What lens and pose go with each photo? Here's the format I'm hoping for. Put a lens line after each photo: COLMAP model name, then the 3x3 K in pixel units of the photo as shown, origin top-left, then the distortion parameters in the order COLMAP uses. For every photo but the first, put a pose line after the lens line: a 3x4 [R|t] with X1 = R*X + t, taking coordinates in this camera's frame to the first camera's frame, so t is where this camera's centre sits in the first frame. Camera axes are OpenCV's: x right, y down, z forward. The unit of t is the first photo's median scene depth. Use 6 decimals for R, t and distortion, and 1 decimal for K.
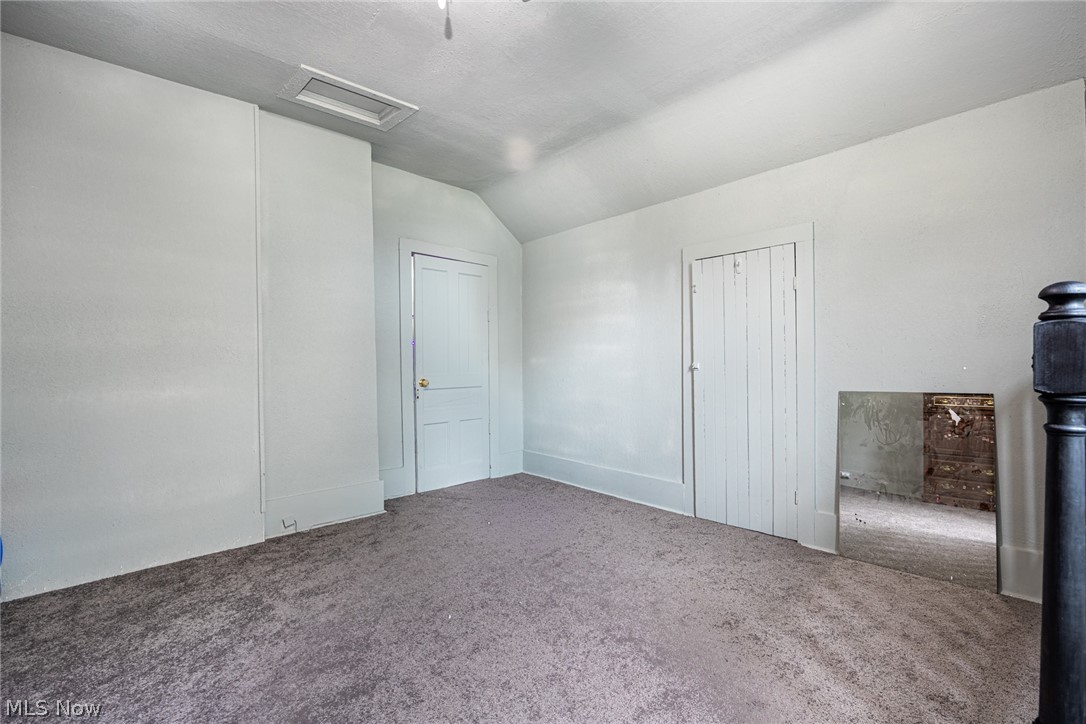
lens RADIAL K [[464.5, 0, 549.6], [0, 464.5, 366.0], [0, 0, 1]] dist [0.000165, 0.000115]
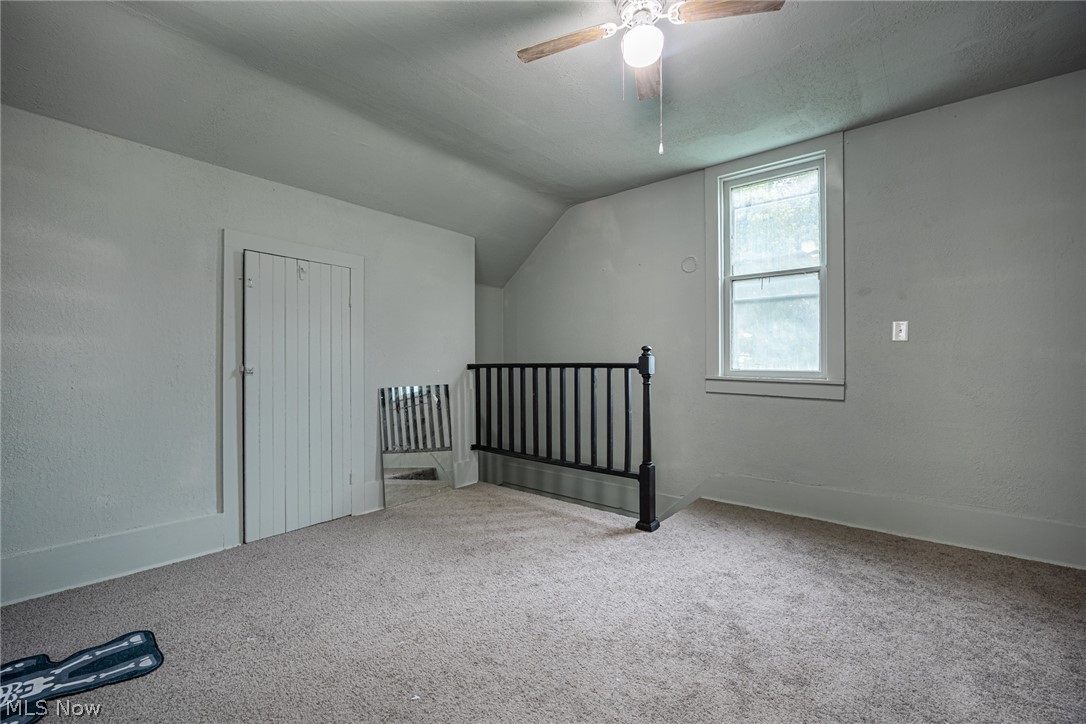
lens RADIAL K [[464.5, 0, 549.4], [0, 464.5, 361.8], [0, 0, 1]] dist [0.000165, 0.000115]
pose [[-0.121458, 0.016591, 0.992458, -0.843233], [0.006612, 0.999852, -0.015906, 0.002385], [-0.992575, 0.004631, -0.121549, 0.726745]]
